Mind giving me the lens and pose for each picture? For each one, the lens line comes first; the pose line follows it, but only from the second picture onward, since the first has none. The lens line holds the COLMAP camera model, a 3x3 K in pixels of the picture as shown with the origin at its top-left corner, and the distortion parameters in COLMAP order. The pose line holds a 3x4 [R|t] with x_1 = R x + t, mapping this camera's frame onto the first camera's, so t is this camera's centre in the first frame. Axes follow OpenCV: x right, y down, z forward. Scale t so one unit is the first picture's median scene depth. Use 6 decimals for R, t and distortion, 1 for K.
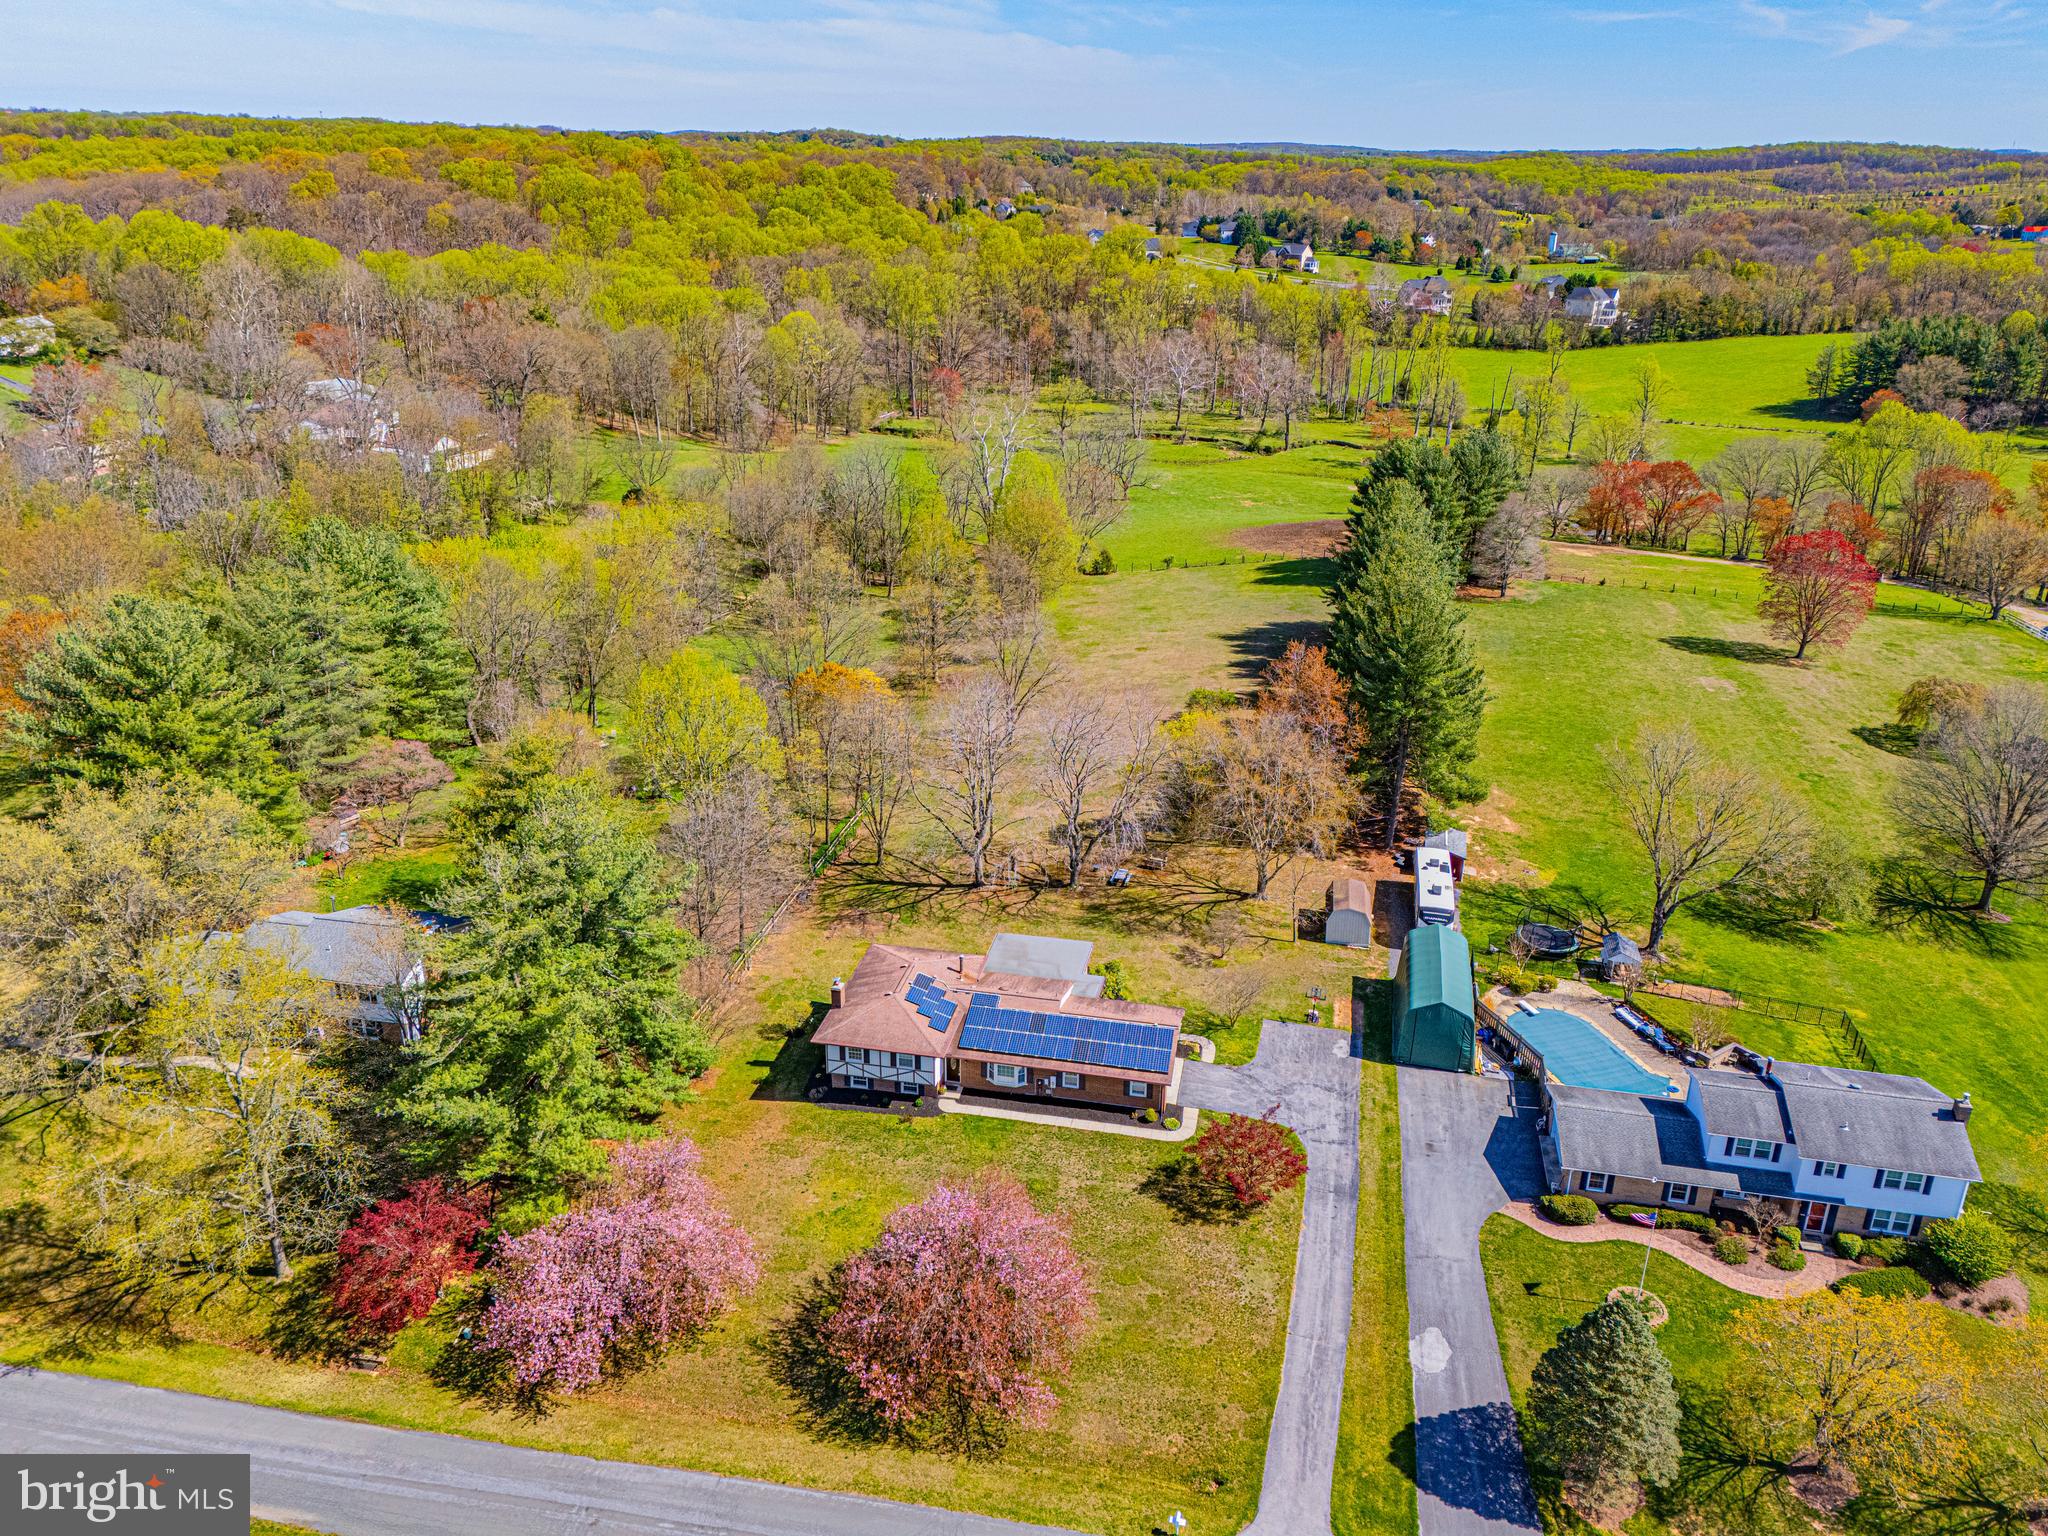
lens RADIAL K [[1505.6, 0, 1033.2], [0, 1505.6, 757.5], [0, 0, 1]] dist [0.073294, -0.065585]
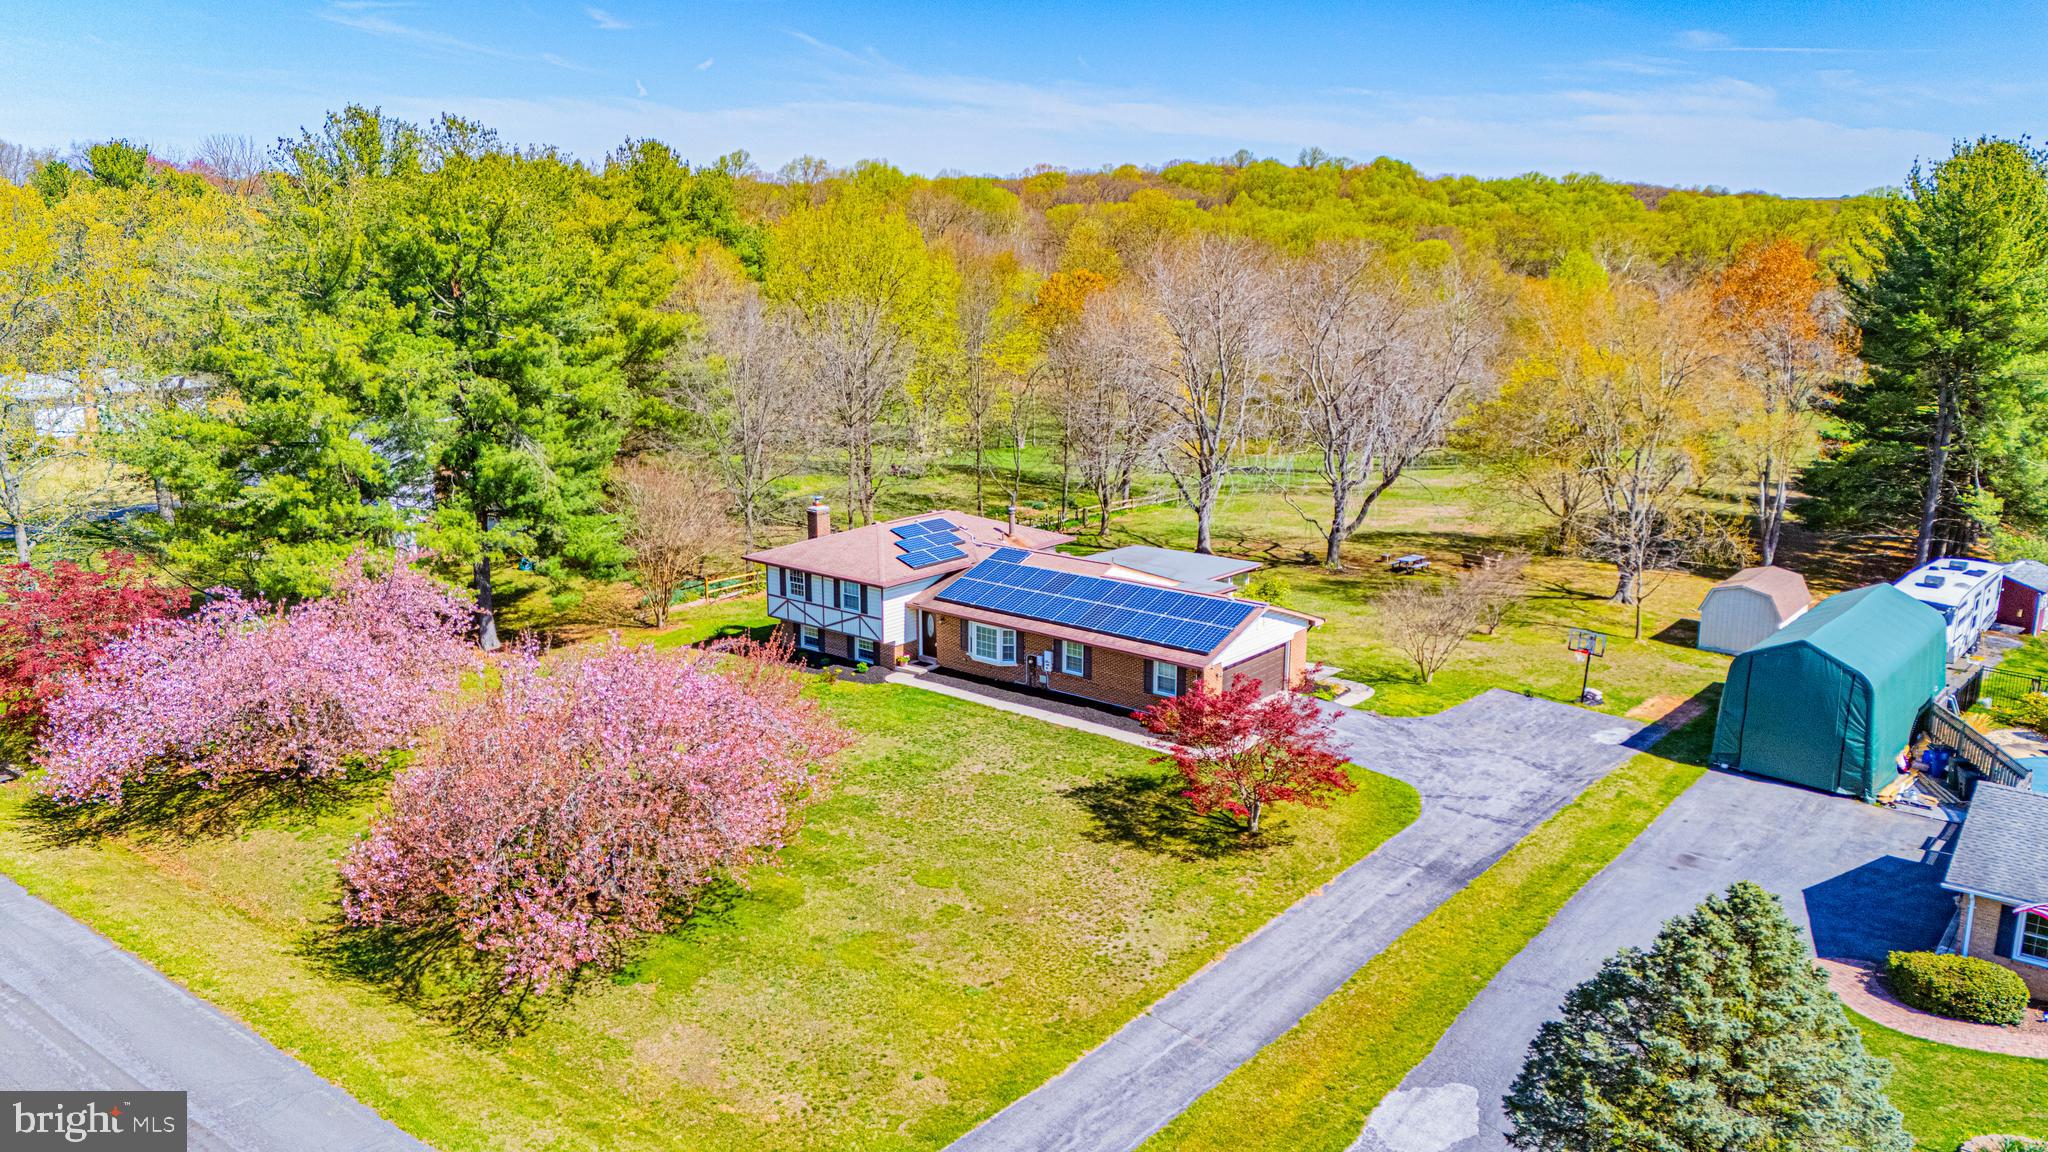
lens RADIAL K [[1516.6, 0, 1030.6], [0, 1516.6, 513.0], [0, 0, 1]] dist [0.088076, -0.089688]
pose [[0.883755, 0.072493, -0.462301, 0.270804], [-0.166178, 0.972154, -0.165229, 0.242926], [0.437450, 0.222847, 0.871193, 0.413292]]
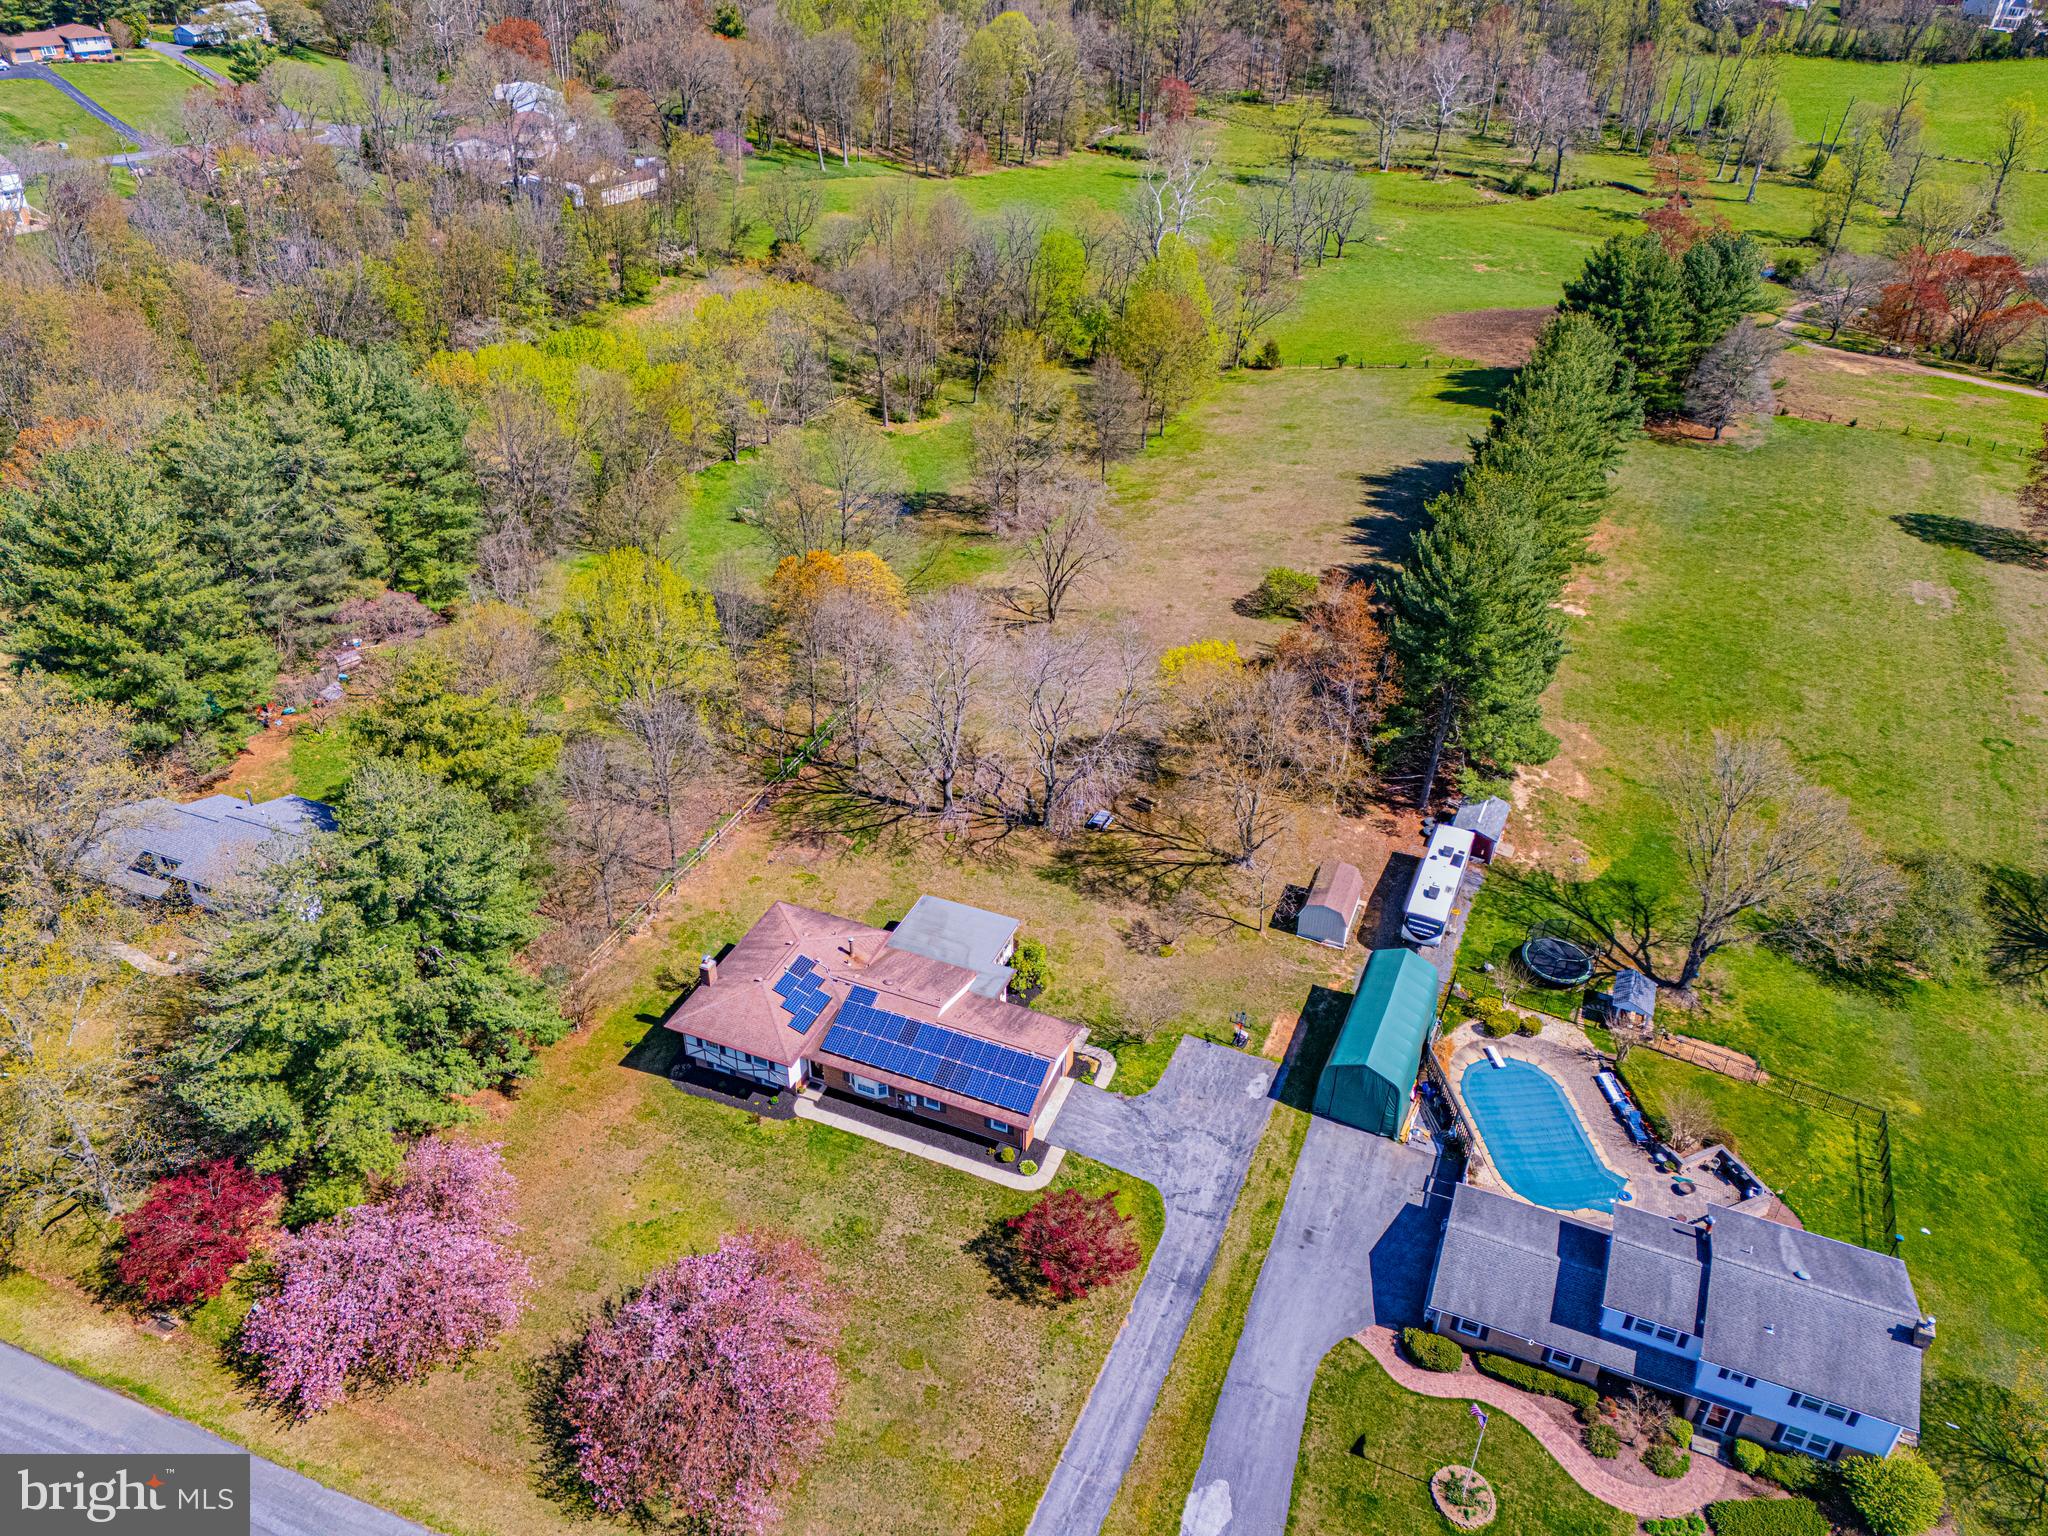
lens RADIAL K [[1505.6, 0, 1033.2], [0, 1505.6, 757.5], [0, 0, 1]] dist [0.073294, -0.065585]
pose [[0.980971, 0.107339, -0.161782, 0.198827], [-0.073097, 0.976149, 0.204428, -0.173230], [0.179866, -0.188712, 0.965420, 0.147938]]
